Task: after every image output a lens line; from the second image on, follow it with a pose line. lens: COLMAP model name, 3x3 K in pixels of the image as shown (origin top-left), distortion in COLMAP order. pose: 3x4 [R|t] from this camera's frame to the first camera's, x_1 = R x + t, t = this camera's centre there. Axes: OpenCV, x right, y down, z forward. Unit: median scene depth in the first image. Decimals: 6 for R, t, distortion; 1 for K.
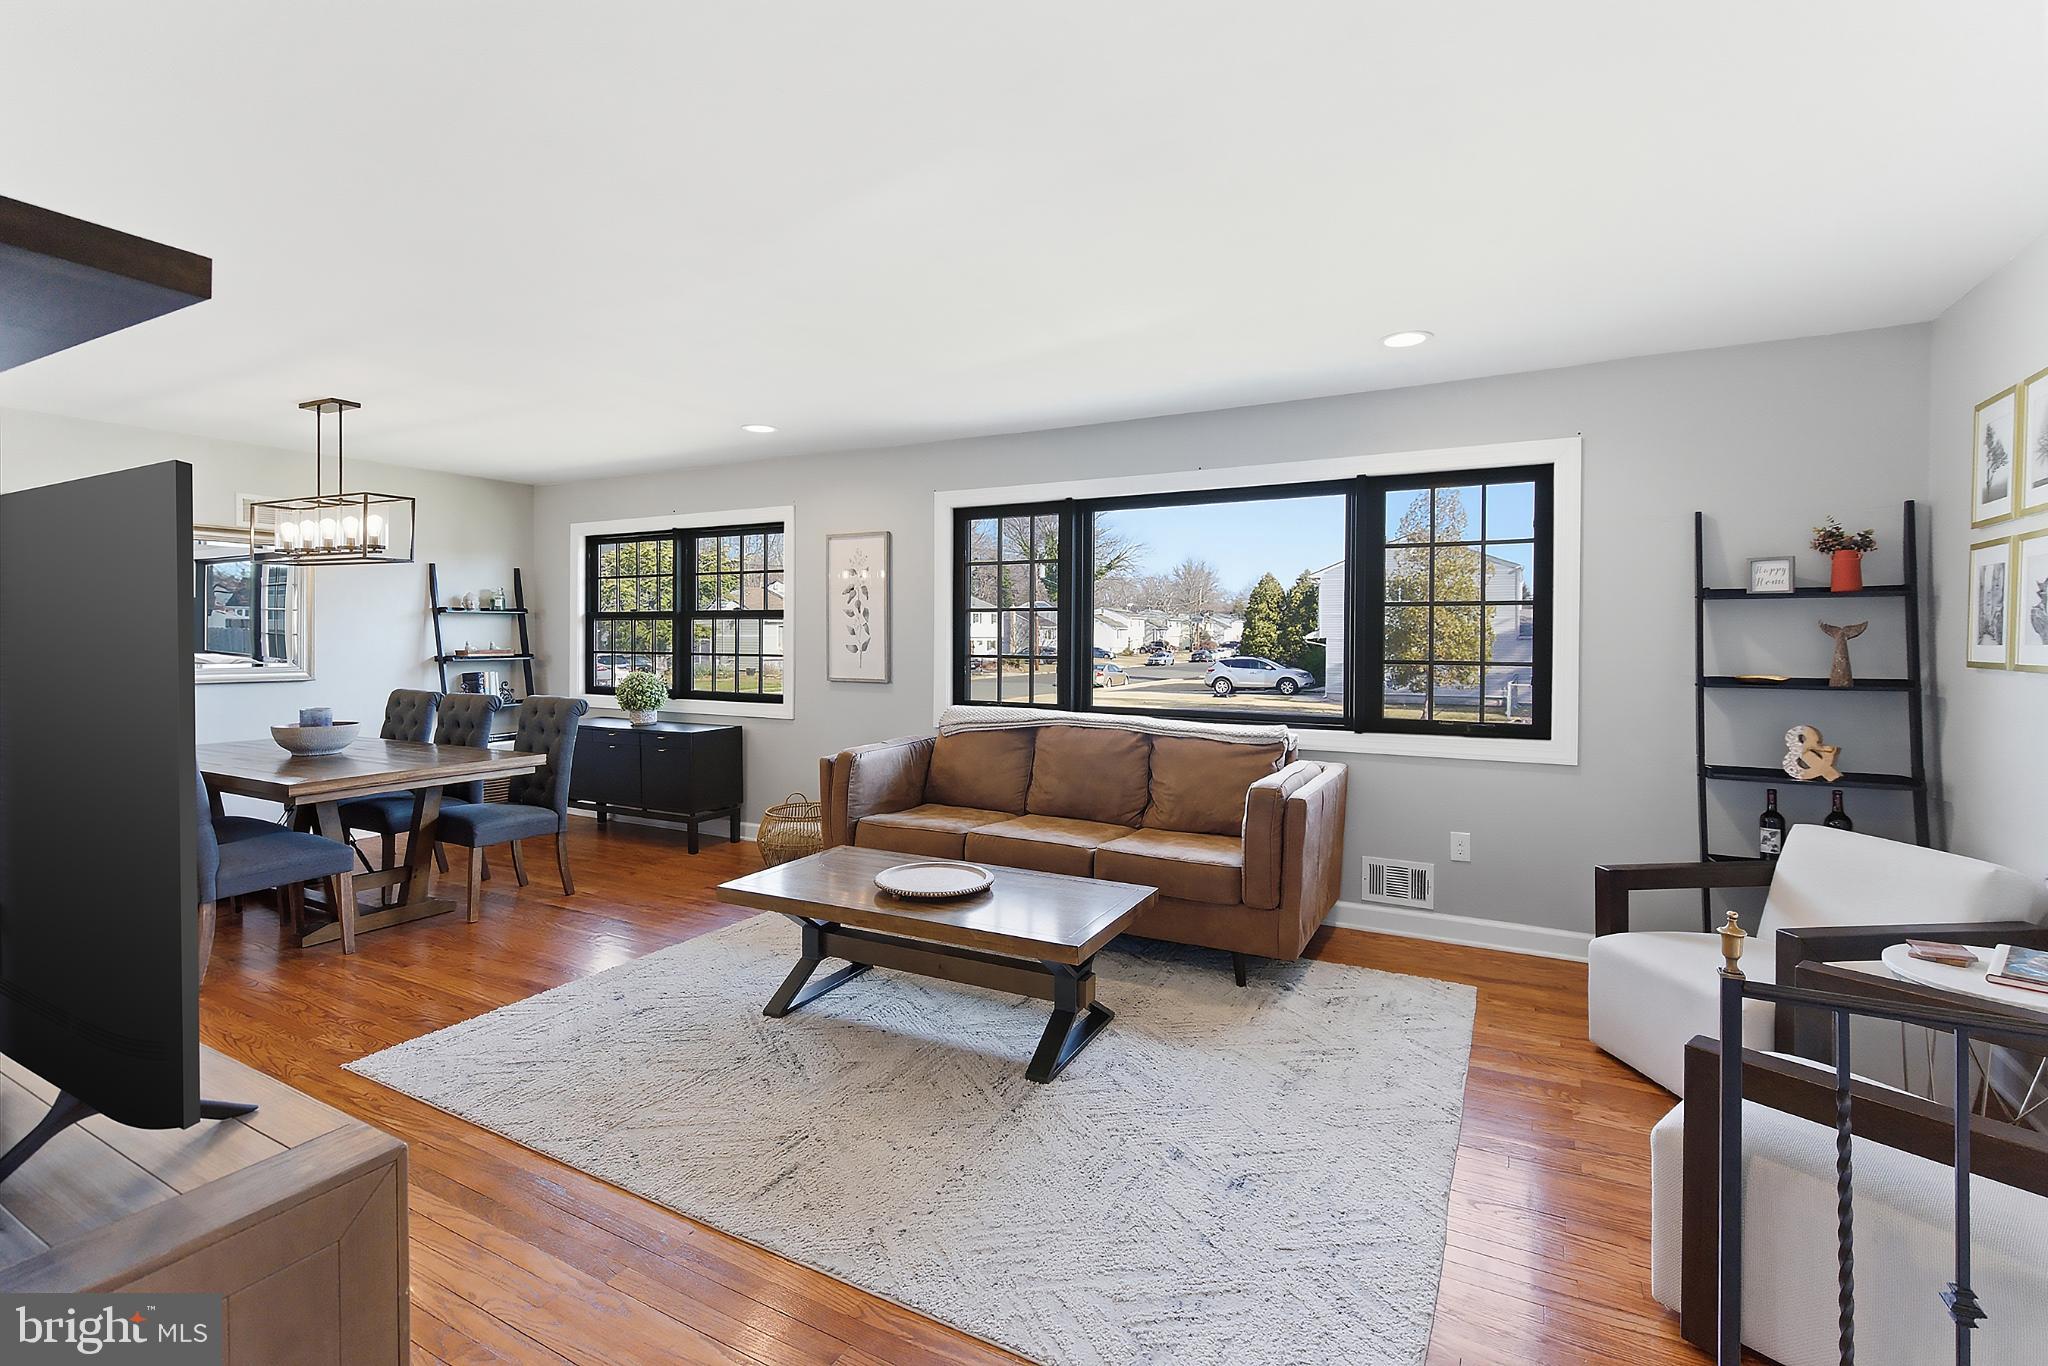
lens RADIAL K [[978.0, 0, 1033.2], [0, 978.0, 649.7], [0, 0, 1]] dist [0.002128, -0.000434]
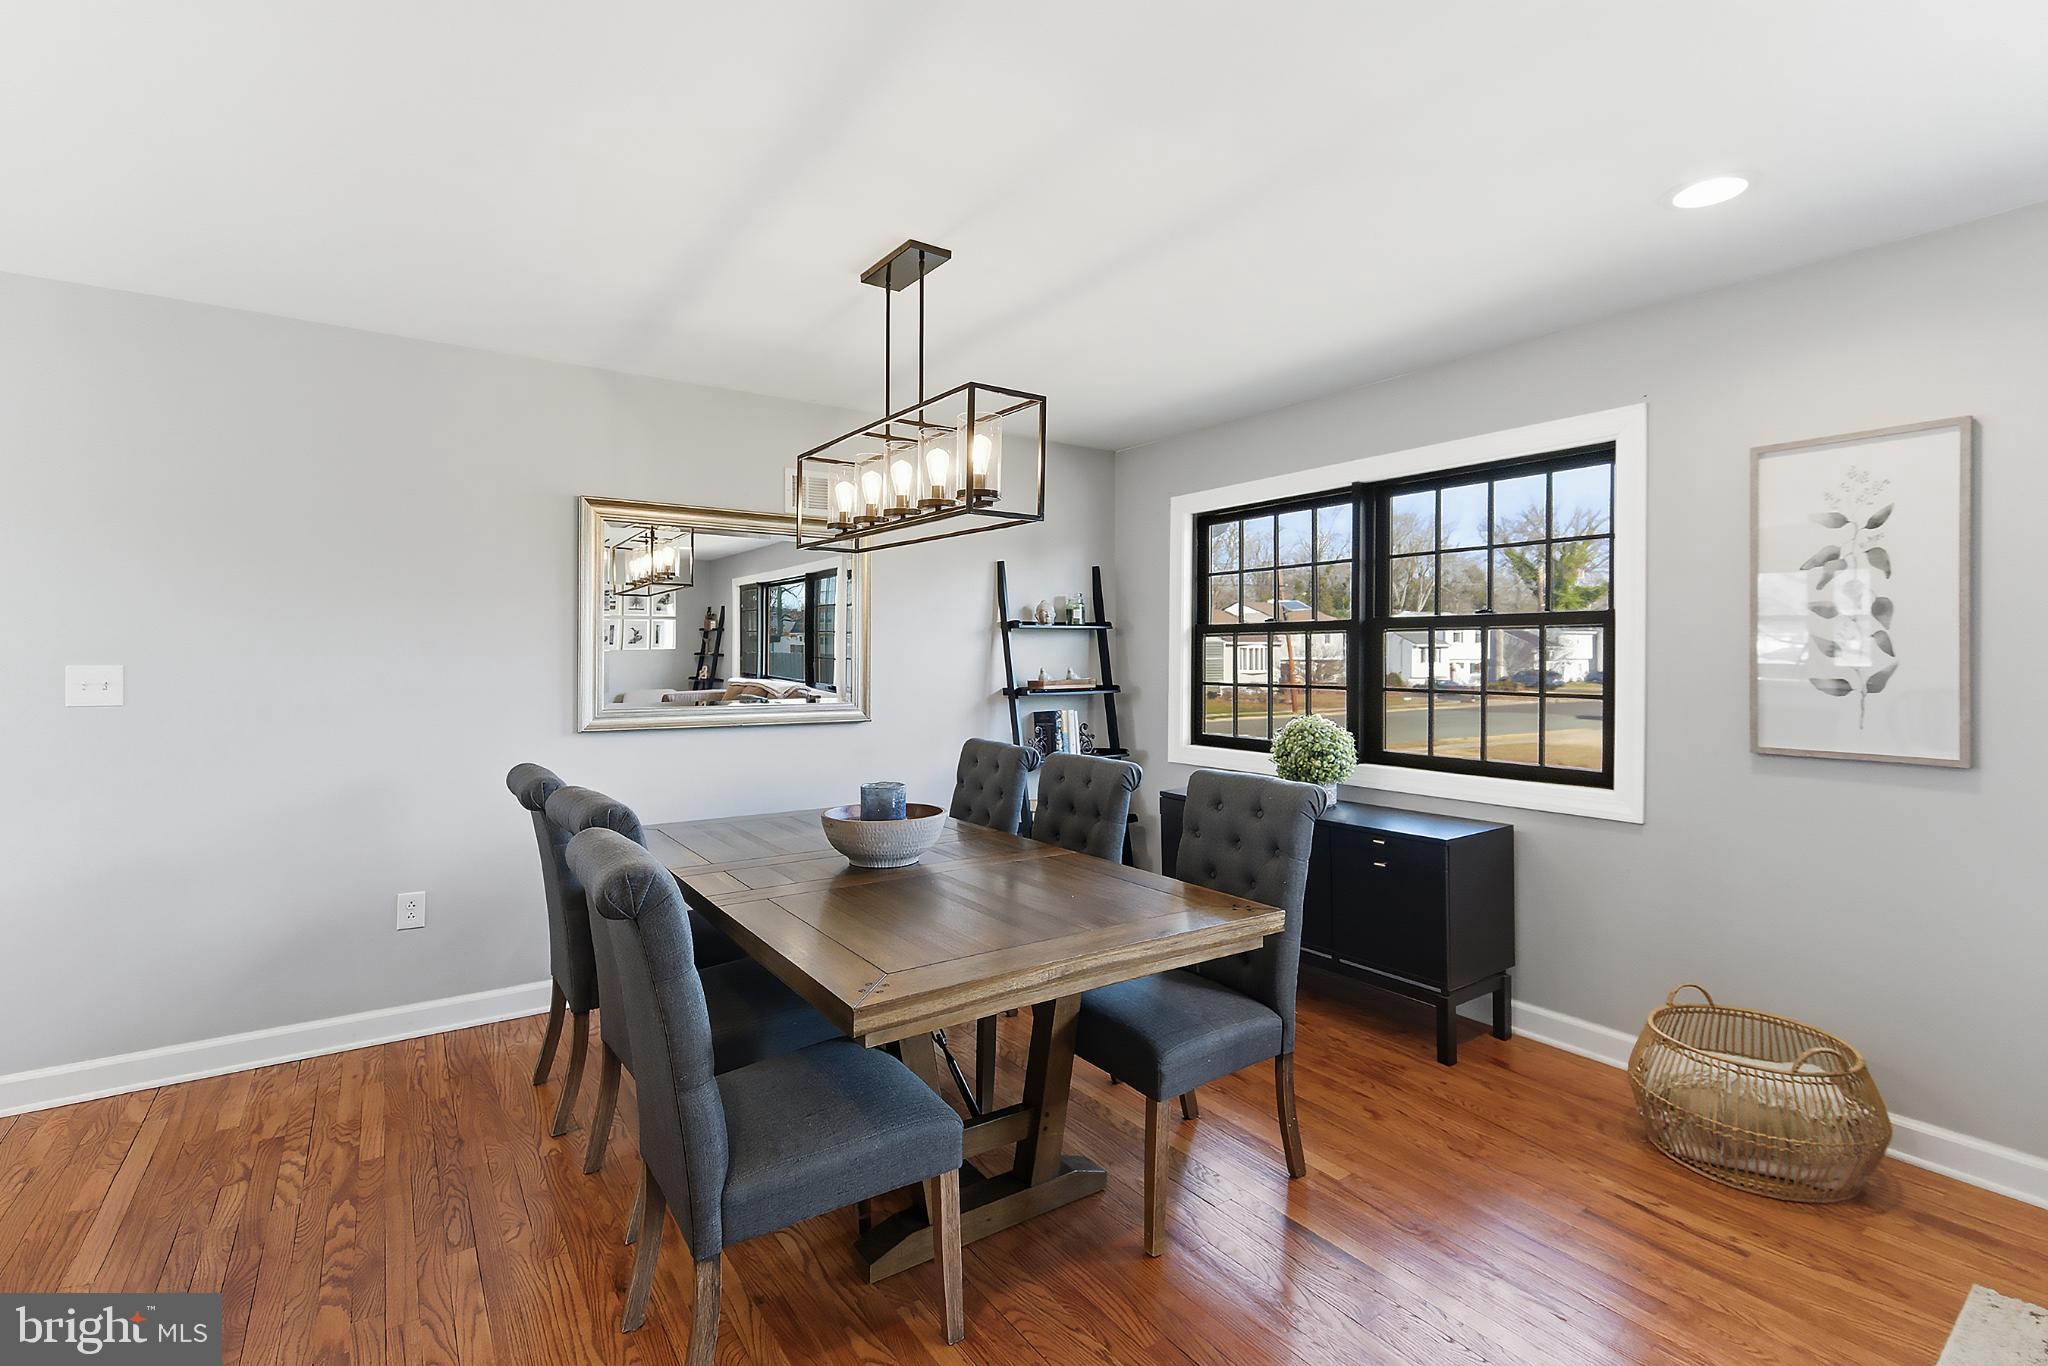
lens RADIAL K [[962.0, 0, 1014.2], [0, 962.0, 661.7], [0, 0, 1]] dist [0.002106, 0.000185]
pose [[0.893294, -0.000995, -0.449473, -0.283779], [-0.003826, 0.999944, -0.009818, -0.006116], [0.449457, 0.010490, 0.893240, 0.365075]]
